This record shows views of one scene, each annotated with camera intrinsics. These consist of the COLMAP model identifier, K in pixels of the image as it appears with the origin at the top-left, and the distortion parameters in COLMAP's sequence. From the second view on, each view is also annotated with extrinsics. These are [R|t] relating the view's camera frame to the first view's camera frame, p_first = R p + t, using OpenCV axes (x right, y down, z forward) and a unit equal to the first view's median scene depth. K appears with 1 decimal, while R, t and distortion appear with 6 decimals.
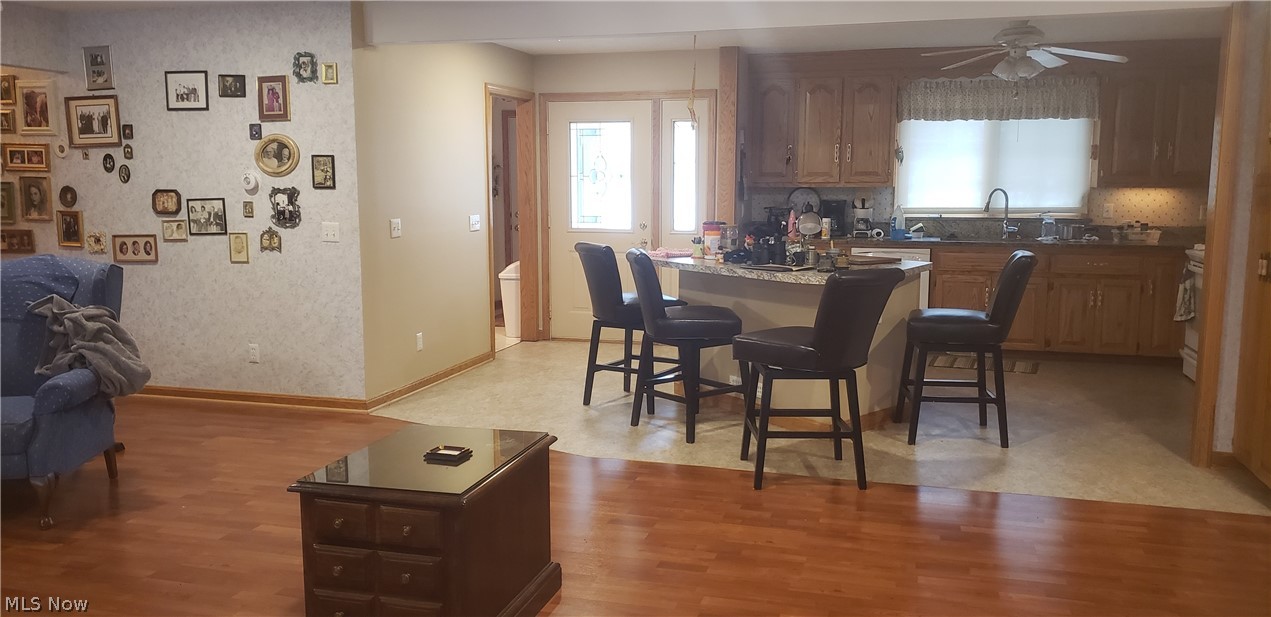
lens RADIAL K [[962.8, 0, 640.3], [0, 962.8, 308.5], [0, 0, 1]] dist [-0.006157, -0.011712]
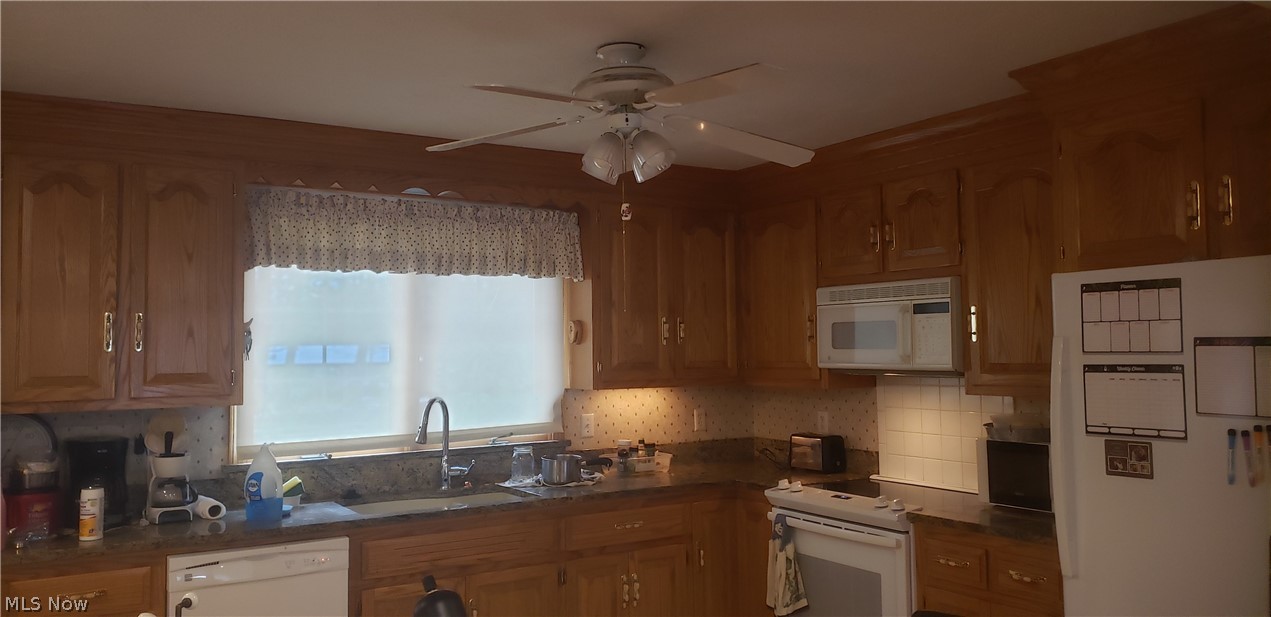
lens RADIAL K [[962.8, 0, 637.5], [0, 962.8, 298.2], [0, 0, 1]] dist [-0.006157, -0.011712]
pose [[0.670636, 0.028975, 0.741221, 0.044915], [0.109362, 0.984455, -0.137431, -0.093297], [-0.733681, 0.173228, 0.657042, 0.550868]]
